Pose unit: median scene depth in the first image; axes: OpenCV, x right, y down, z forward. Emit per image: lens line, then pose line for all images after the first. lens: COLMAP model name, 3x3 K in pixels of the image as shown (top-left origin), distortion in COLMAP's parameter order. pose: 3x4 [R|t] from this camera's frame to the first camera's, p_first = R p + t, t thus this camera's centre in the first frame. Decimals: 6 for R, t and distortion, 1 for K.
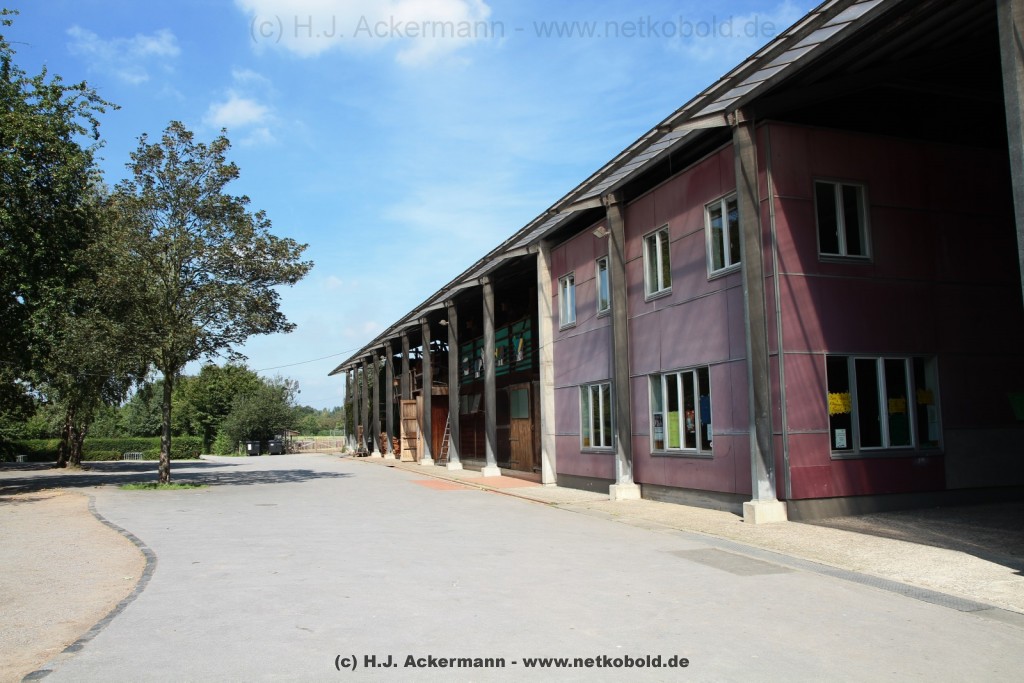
lens RADIAL K [[806.5, 0, 512.0], [0, 806.5, 341.5], [0, 0, 1]] dist [-0.035144, 0.006425]
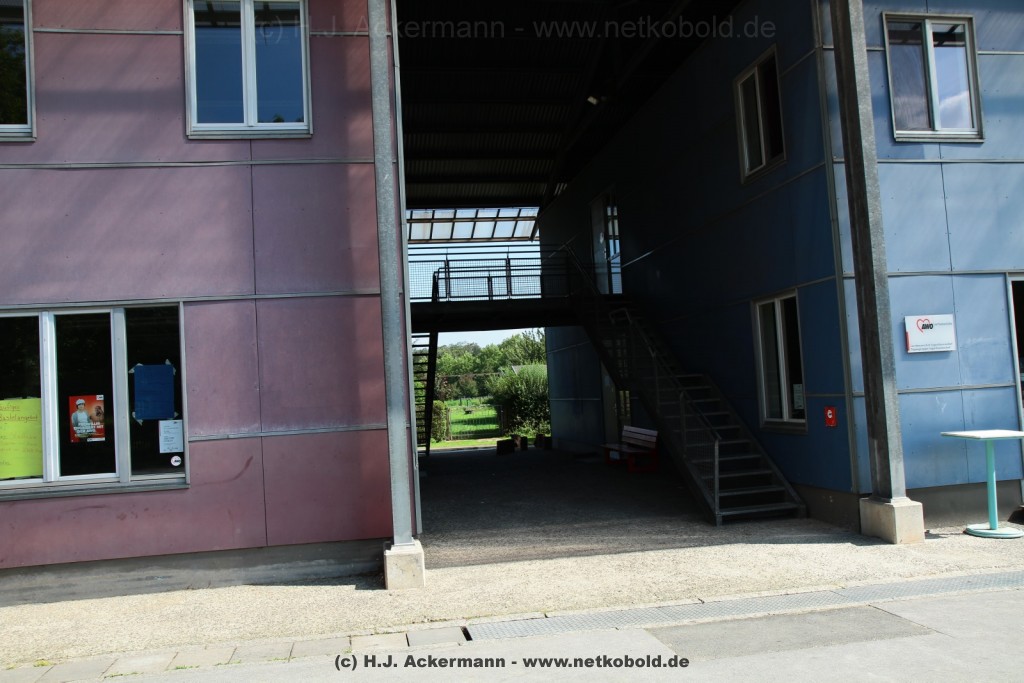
lens RADIAL K [[806.5, 0, 512.0], [0, 806.5, 341.5], [0, 0, 1]] dist [-0.035144, 0.006425]
pose [[0.139762, 0.071391, 0.987608, -0.218261], [-0.053885, 0.996468, -0.064405, 0.074518], [-0.988718, -0.044215, 0.143115, 0.719910]]
